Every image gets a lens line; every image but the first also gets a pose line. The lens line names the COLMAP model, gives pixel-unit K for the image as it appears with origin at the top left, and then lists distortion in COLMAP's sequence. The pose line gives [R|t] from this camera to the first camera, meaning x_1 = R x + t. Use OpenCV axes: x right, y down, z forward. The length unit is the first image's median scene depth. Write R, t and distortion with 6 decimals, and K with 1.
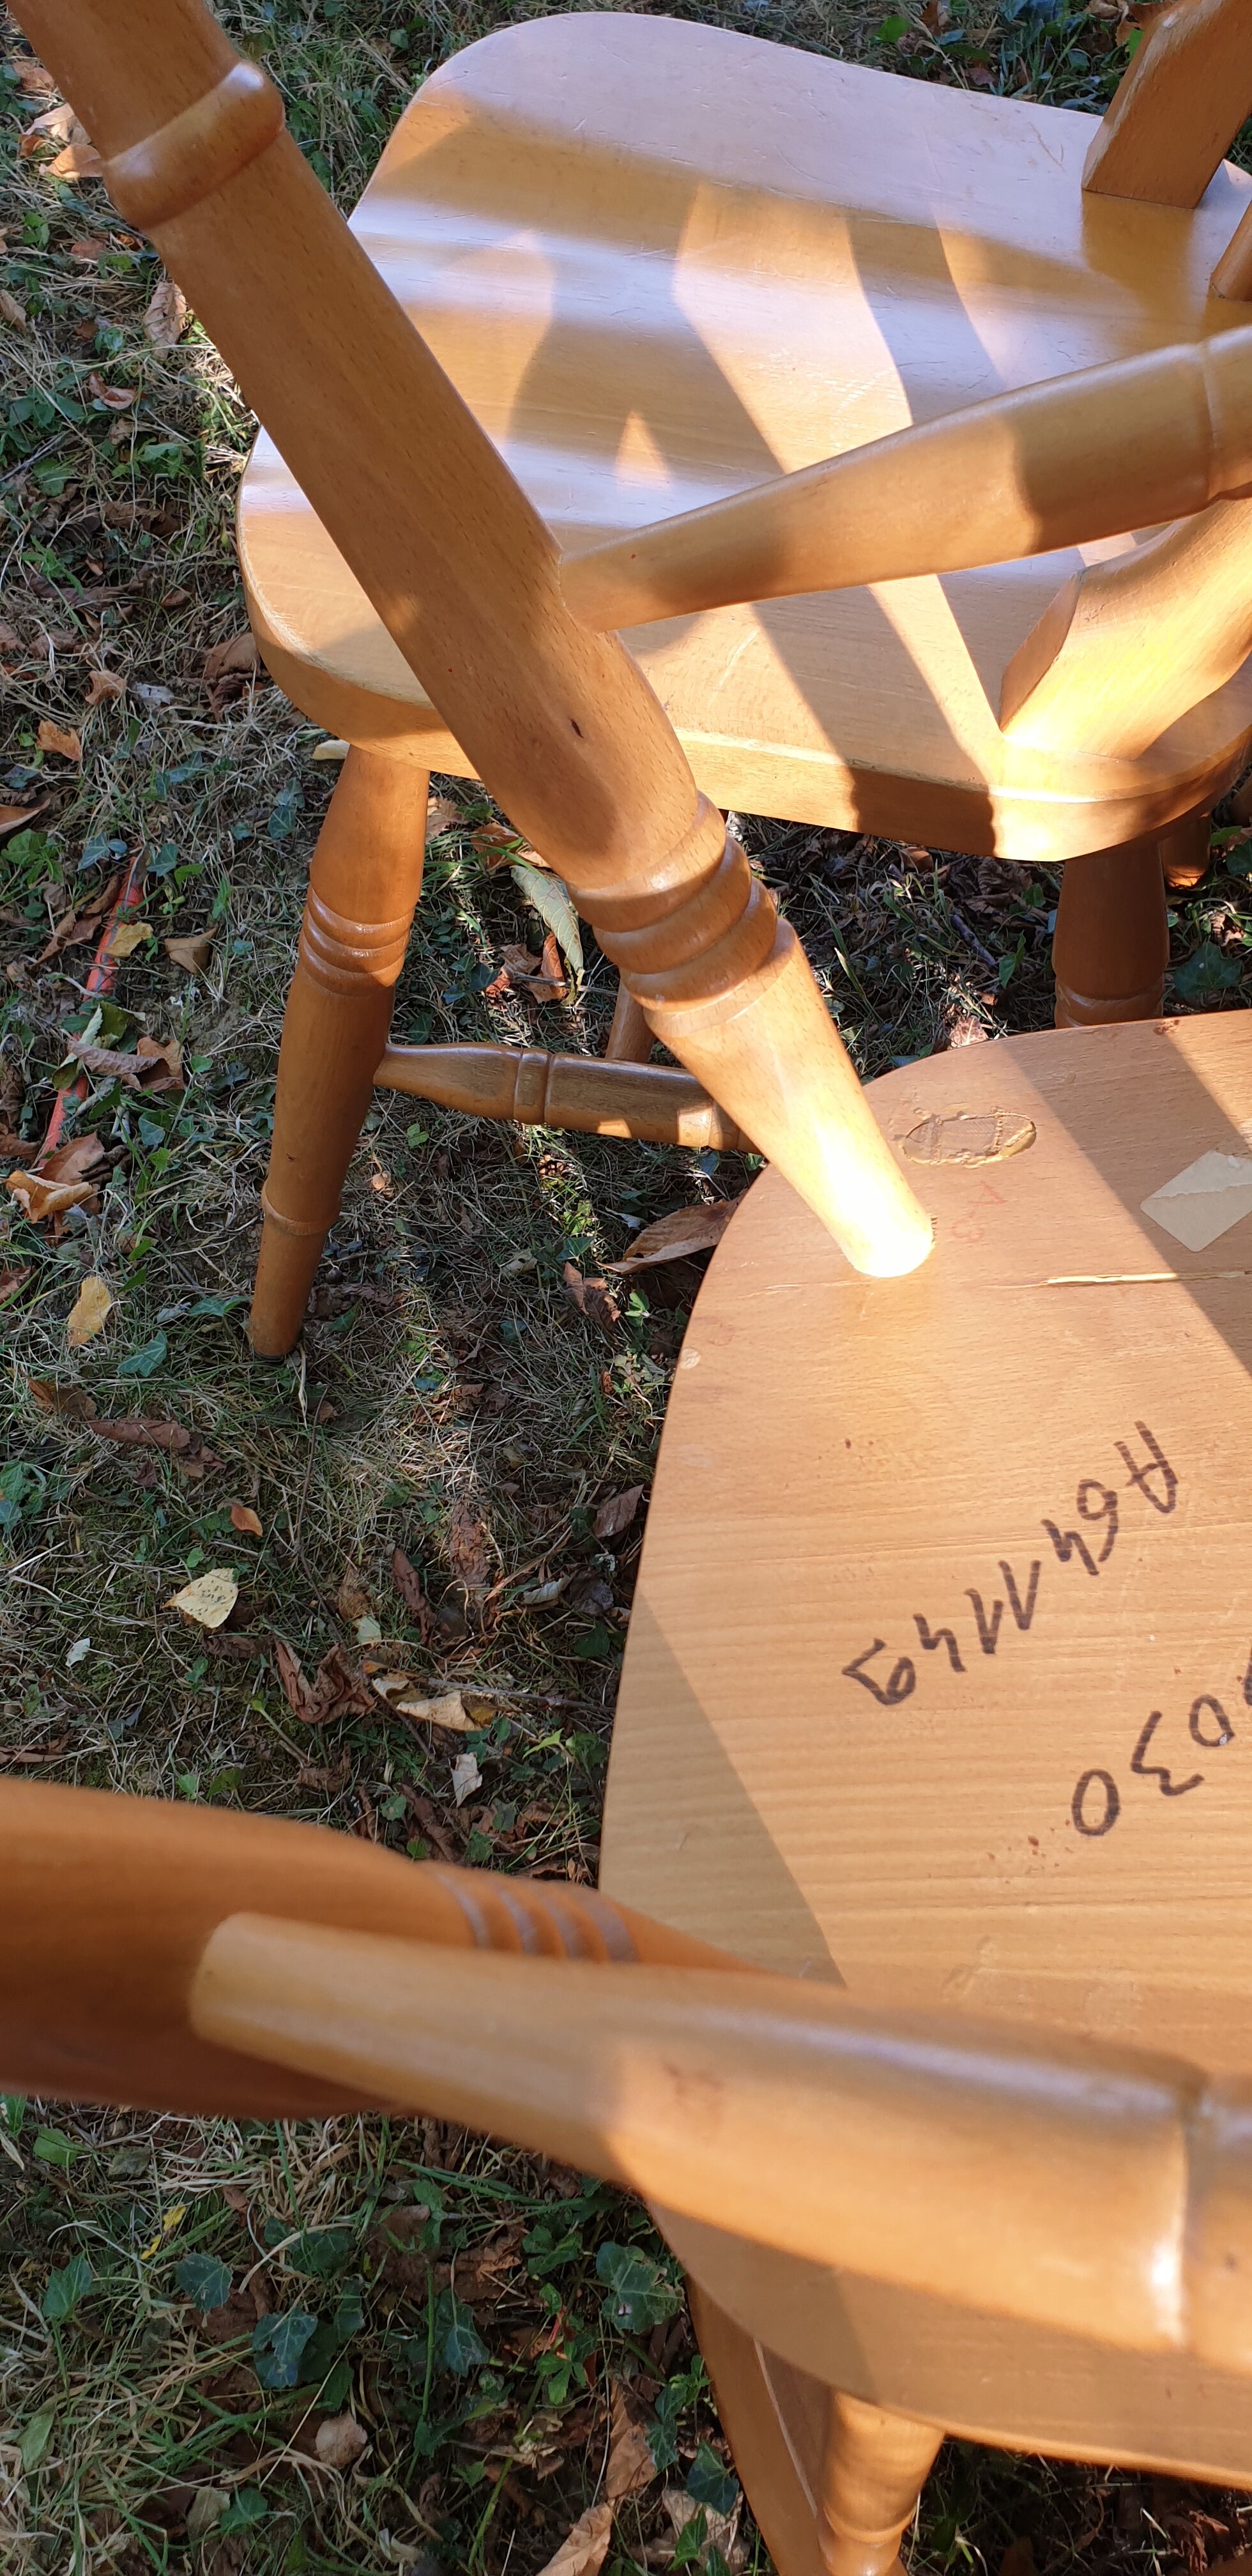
lens RADIAL K [[1931.0, 0, 646.2], [0, 1931.0, 1294.2], [0, 0, 1]] dist [0.034510, -0.035727]
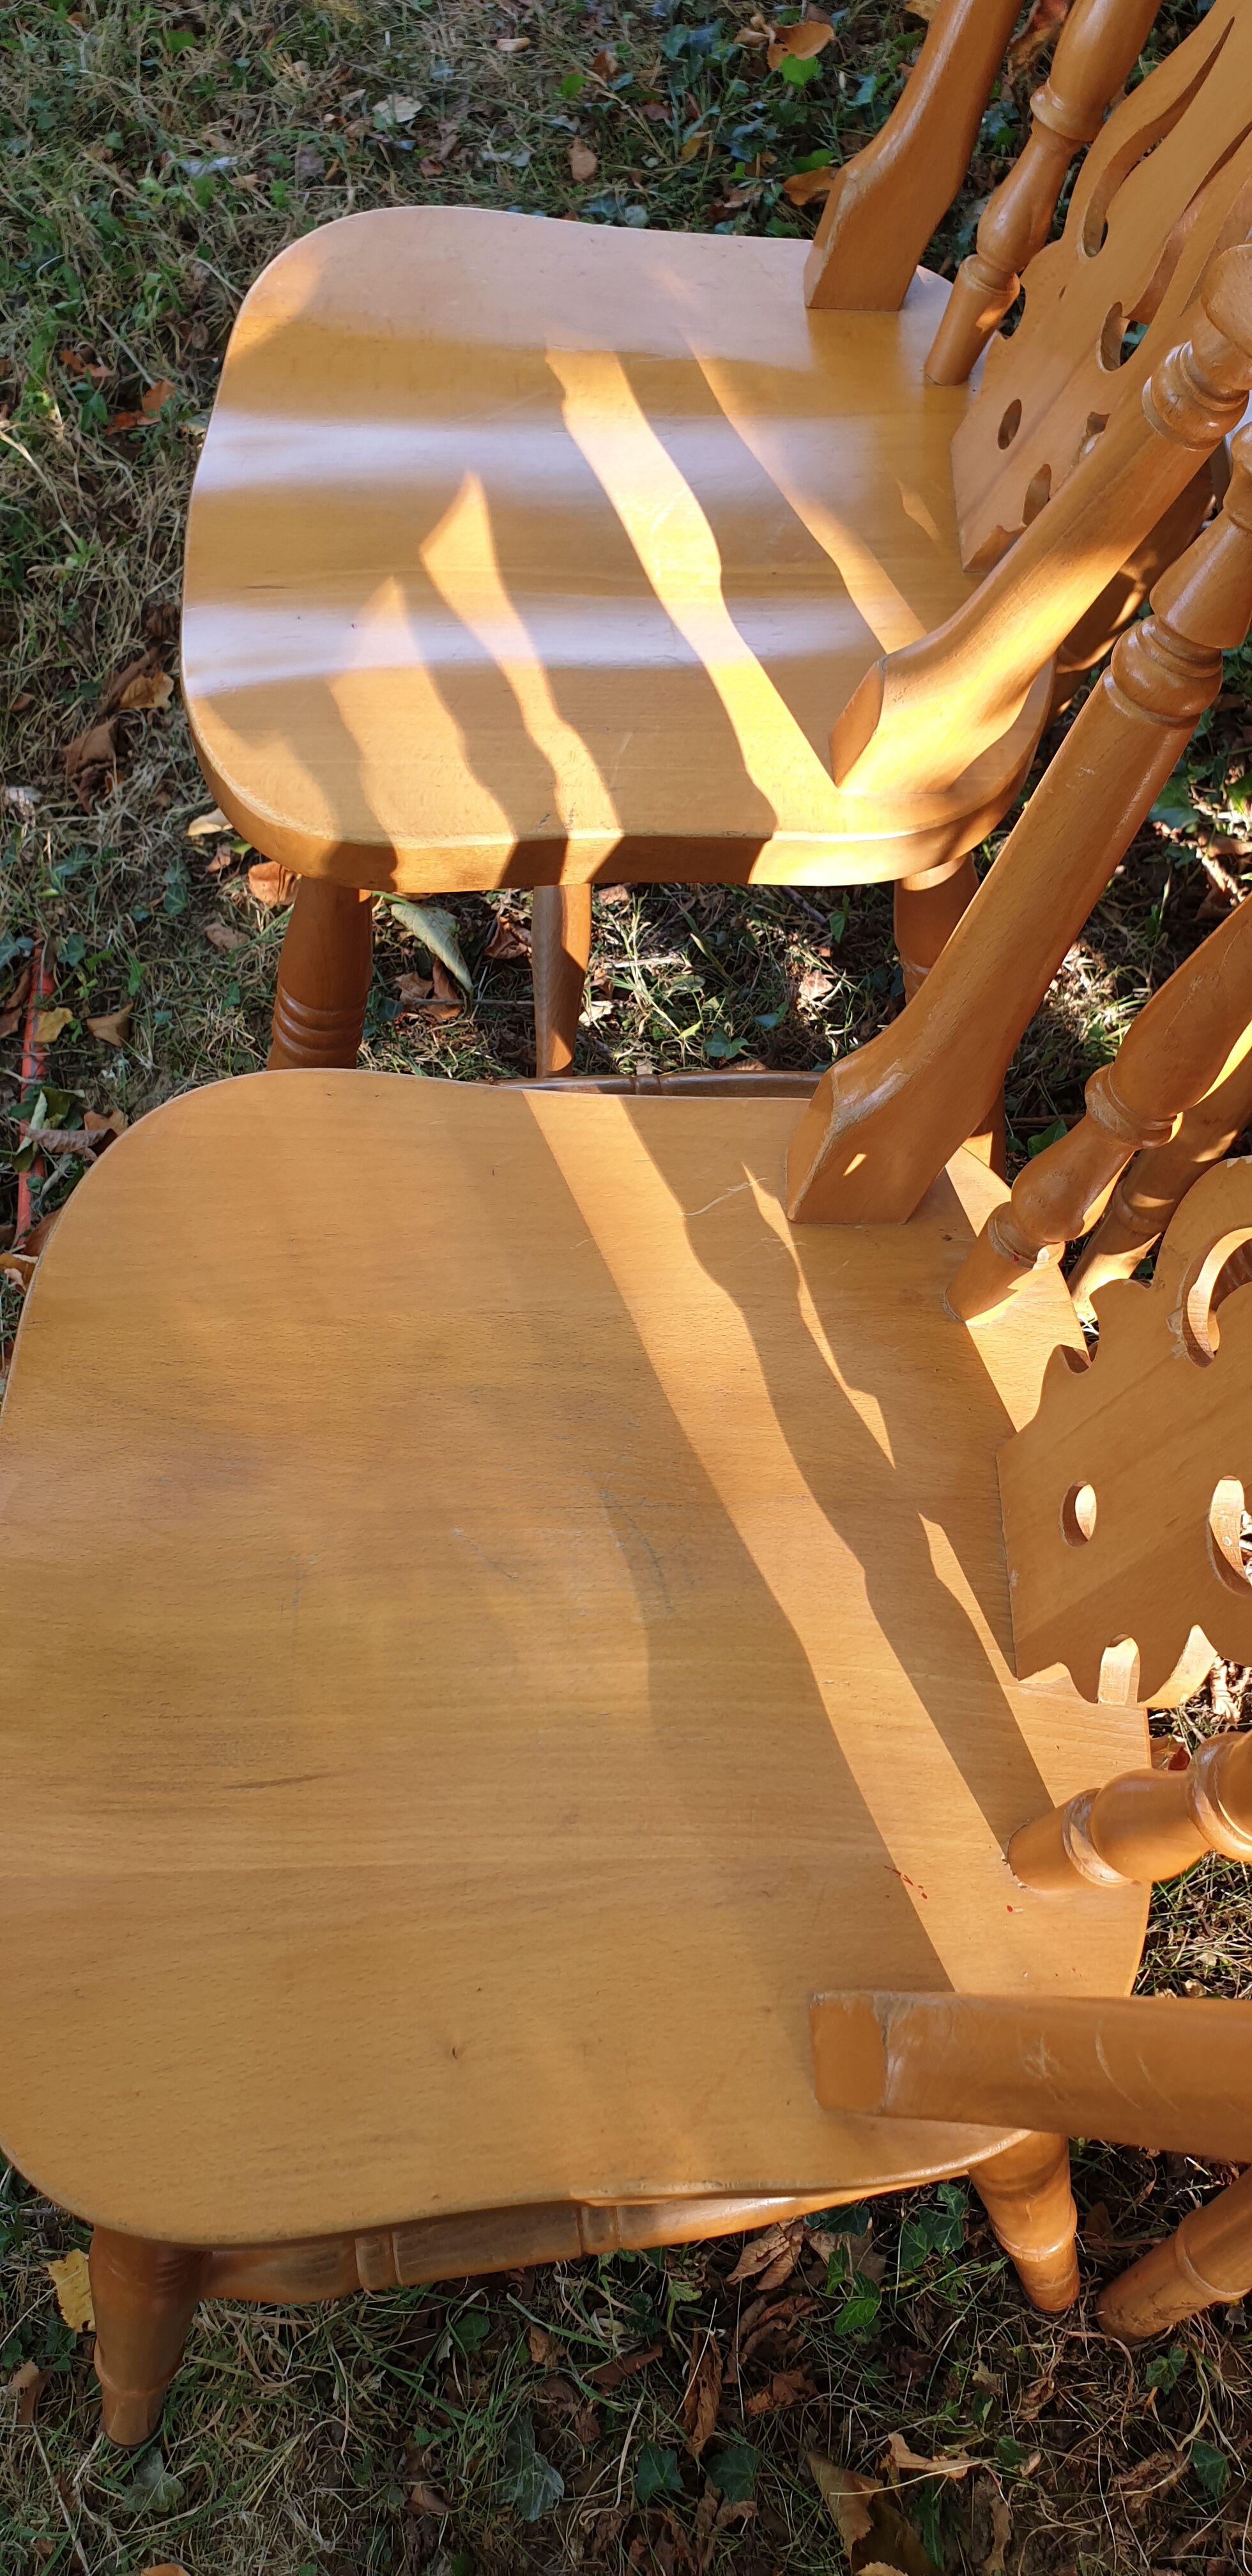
lens RADIAL K [[1931.0, 0, 651.0], [0, 1931.0, 1248.8], [0, 0, 1]] dist [0.034510, -0.035727]
pose [[0.979492, -0.182487, 0.085407, -0.059585], [0.180757, 0.983139, 0.027637, -0.032019], [-0.089010, -0.011633, 0.995963, -0.149156]]
